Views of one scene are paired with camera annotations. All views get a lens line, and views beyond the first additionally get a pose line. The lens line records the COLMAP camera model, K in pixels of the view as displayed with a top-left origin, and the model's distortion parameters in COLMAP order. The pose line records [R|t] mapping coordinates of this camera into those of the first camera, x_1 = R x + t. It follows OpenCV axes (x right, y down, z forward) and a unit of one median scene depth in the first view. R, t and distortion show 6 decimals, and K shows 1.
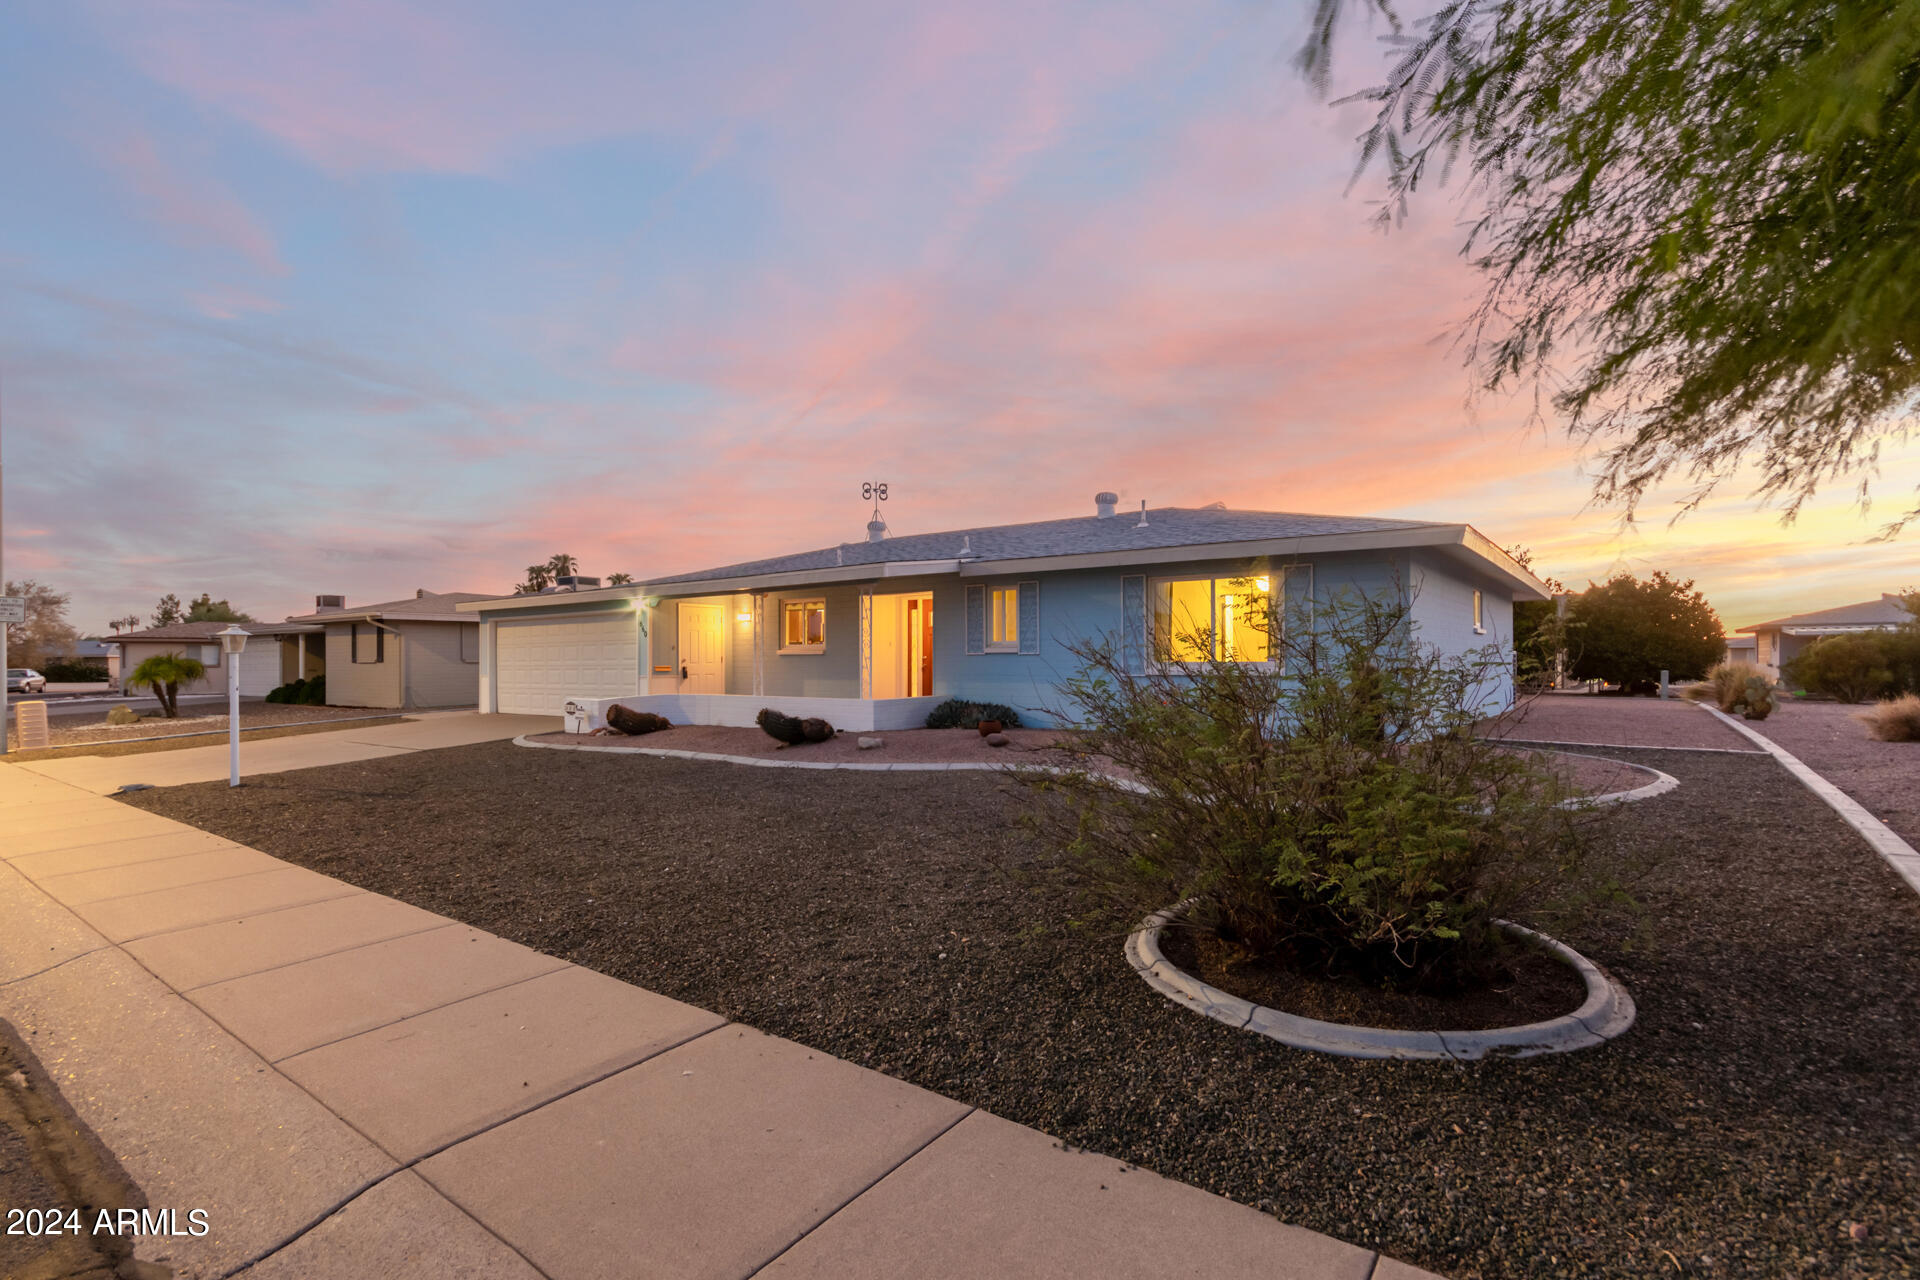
lens RADIAL K [[893.8, 0, 952.4], [0, 893.8, 656.2], [0, 0, 1]] dist [-0.000926, -0.000087]
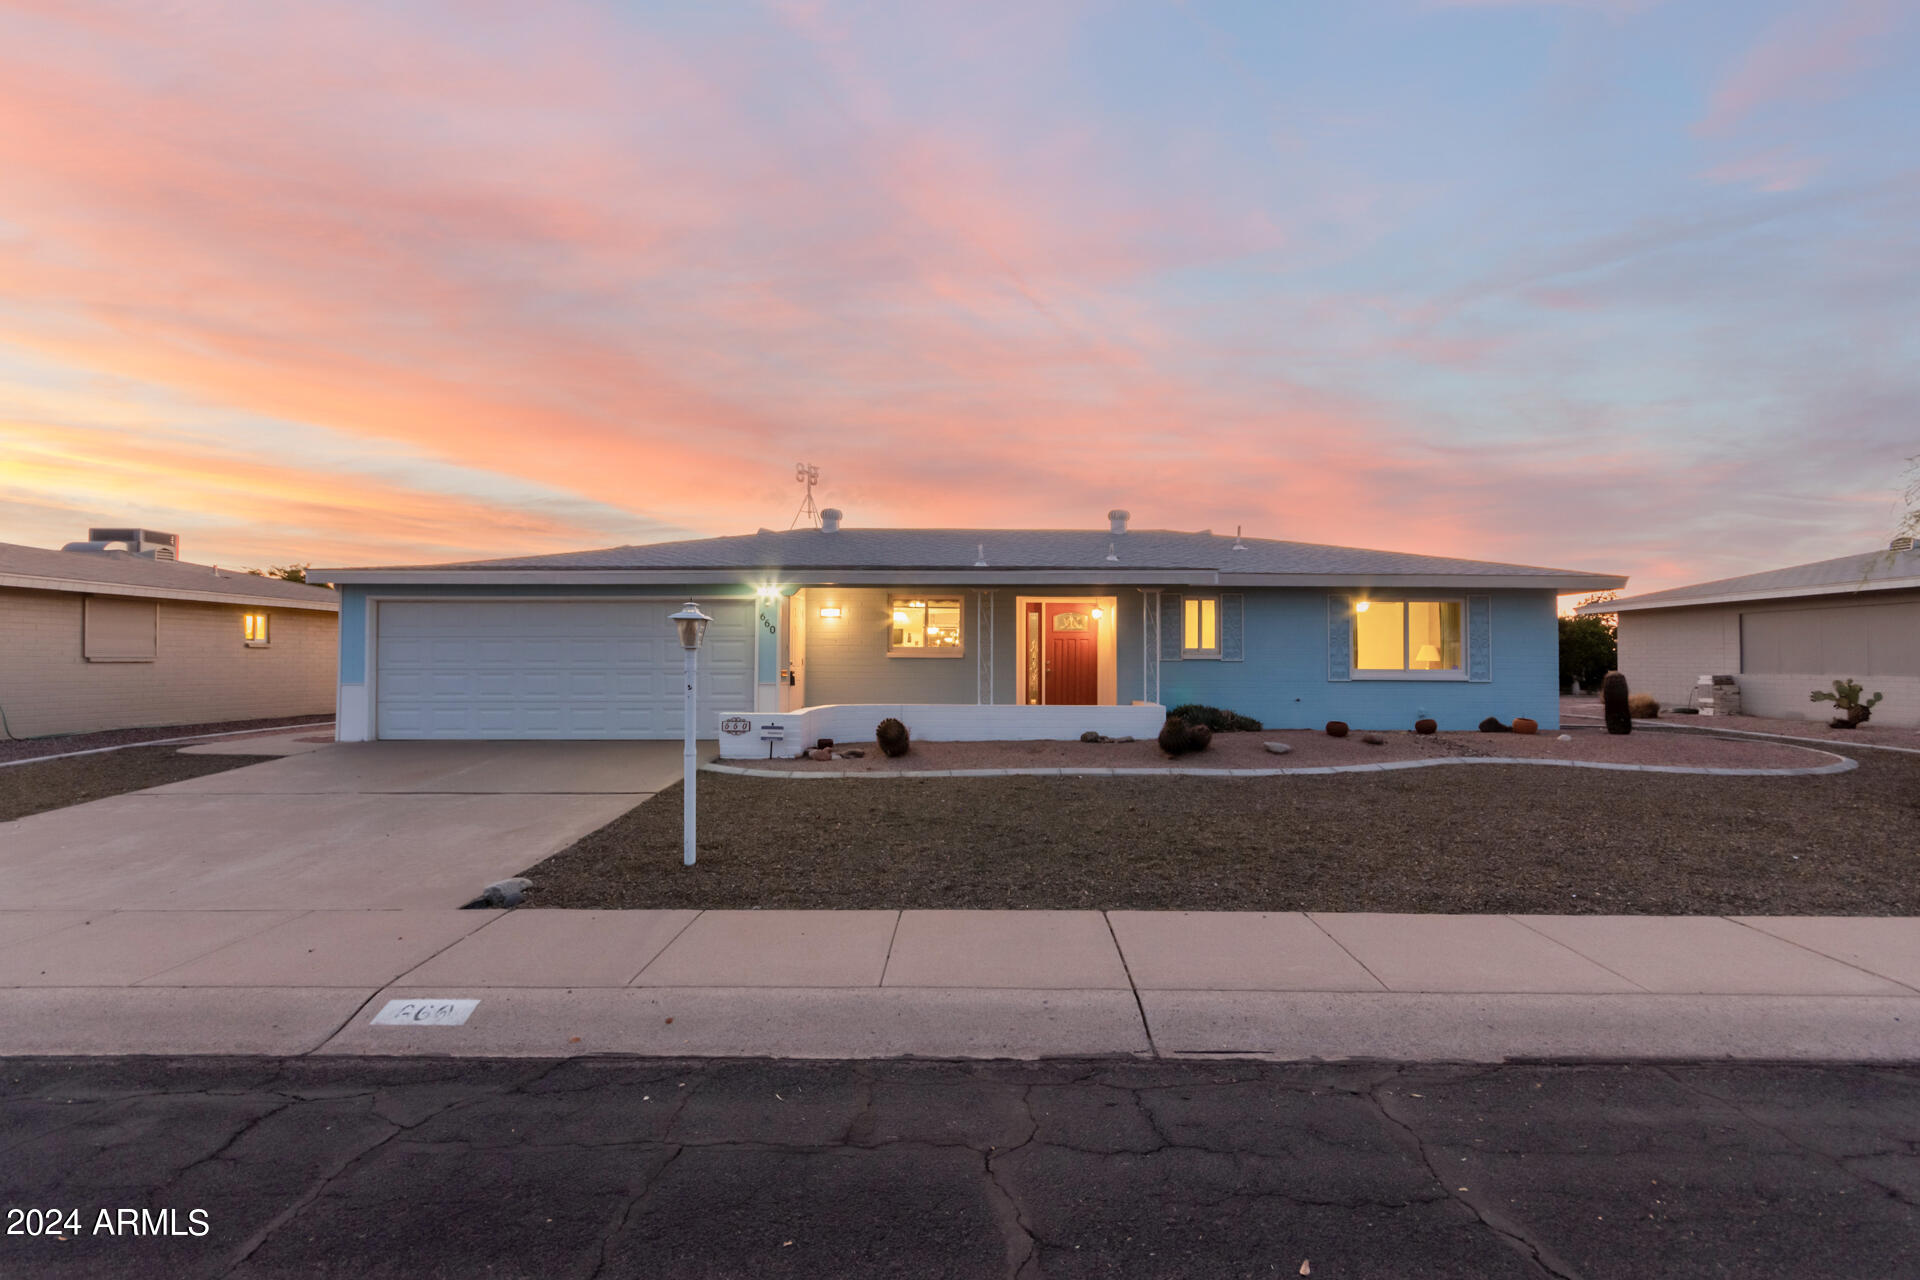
lens RADIAL K [[882.4, 0, 960.0], [0, 882.4, 640.0], [0, 0, 1]] dist [0.001299, 0.000114]
pose [[0.816024, 0.023148, 0.577554, -0.756138], [-0.011230, 0.999644, -0.024199, 0.001999], [-0.577909, 0.013261, 0.815994, 0.308073]]
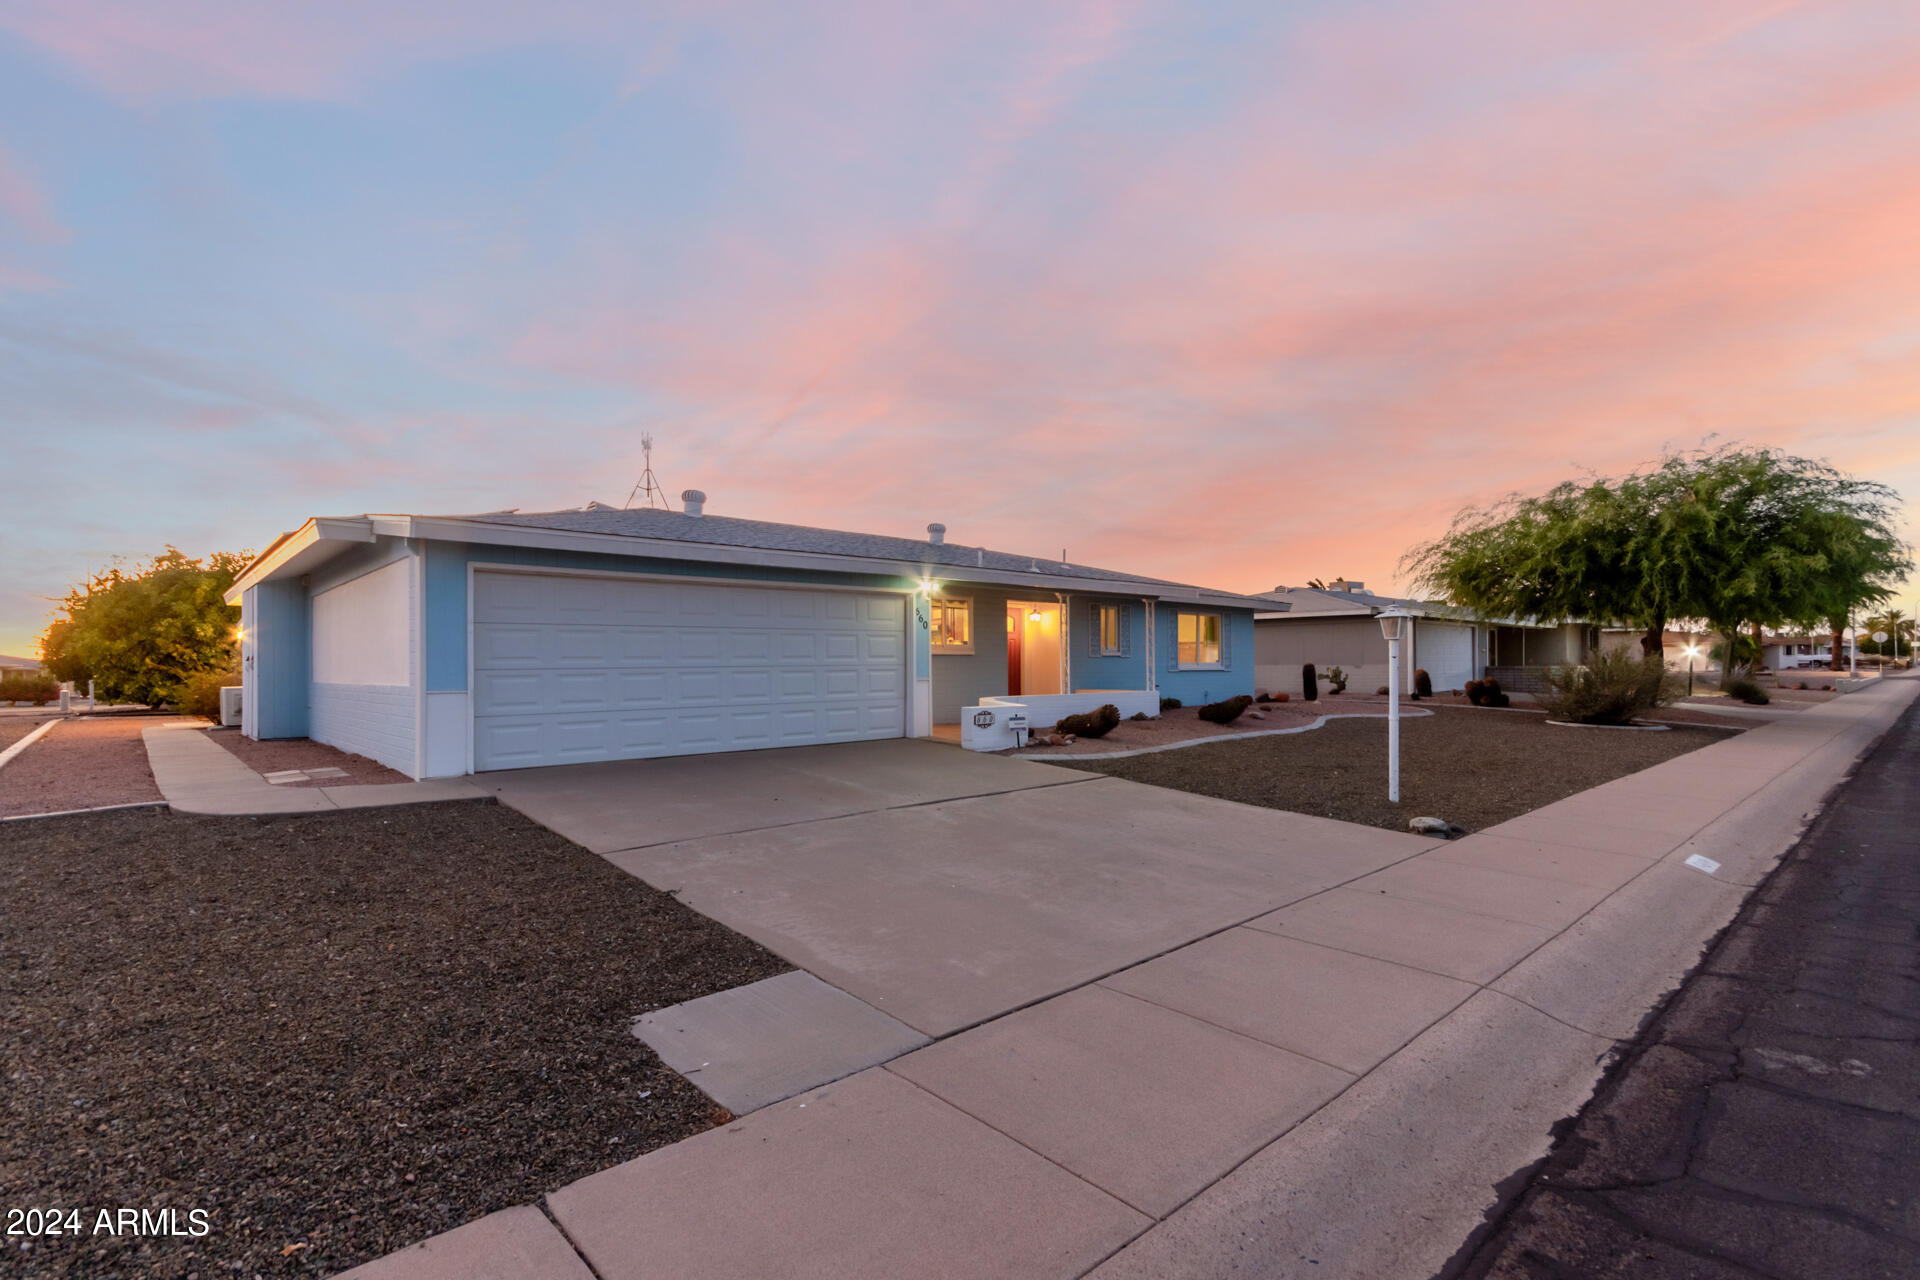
lens RADIAL K [[893.8, 0, 952.4], [0, 893.8, 656.2], [0, 0, 1]] dist [-0.000926, -0.000087]
pose [[0.200699, 0.016804, 0.979509, -1.261753], [0.003392, 0.999835, -0.017847, 0.019510], [-0.979647, 0.006904, 0.200609, 0.938254]]
